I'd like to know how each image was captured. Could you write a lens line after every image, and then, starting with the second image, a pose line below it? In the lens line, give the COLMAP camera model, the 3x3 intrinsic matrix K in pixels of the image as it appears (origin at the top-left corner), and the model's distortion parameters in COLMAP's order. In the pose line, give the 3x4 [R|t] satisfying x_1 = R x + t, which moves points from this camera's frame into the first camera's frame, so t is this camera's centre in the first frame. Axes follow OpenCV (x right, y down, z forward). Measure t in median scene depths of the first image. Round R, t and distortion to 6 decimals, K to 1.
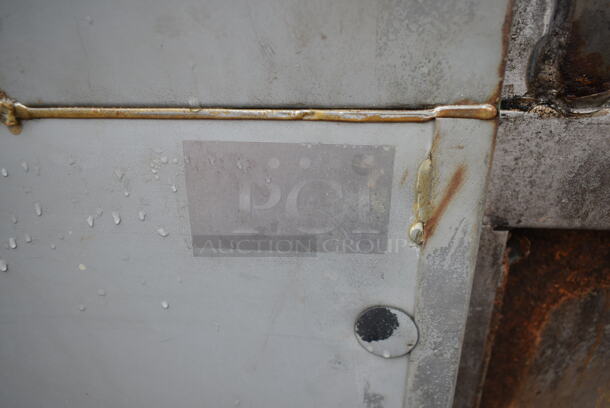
lens RADIAL K [[468.0, 0, 303.9], [0, 468.0, 204.7], [0, 0, 1]] dist [-0.013548, 0.006015]
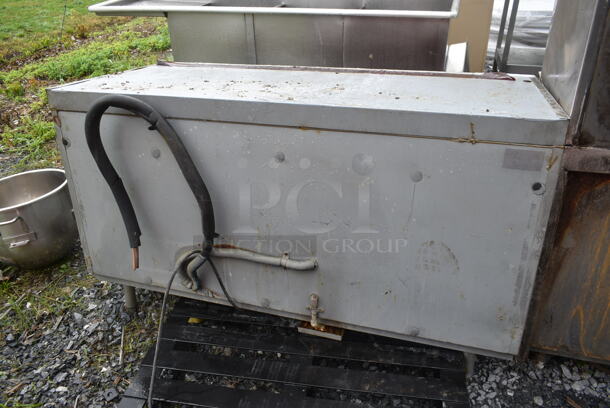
lens RADIAL K [[468.0, 0, 306.6], [0, 468.0, 202.9], [0, 0, 1]] dist [-0.013548, 0.006015]
pose [[0.977370, 0.089440, -0.191697, -1.394880], [-0.088395, 0.995987, 0.014018, 0.624482], [0.192182, 0.003245, 0.981354, -4.772096]]
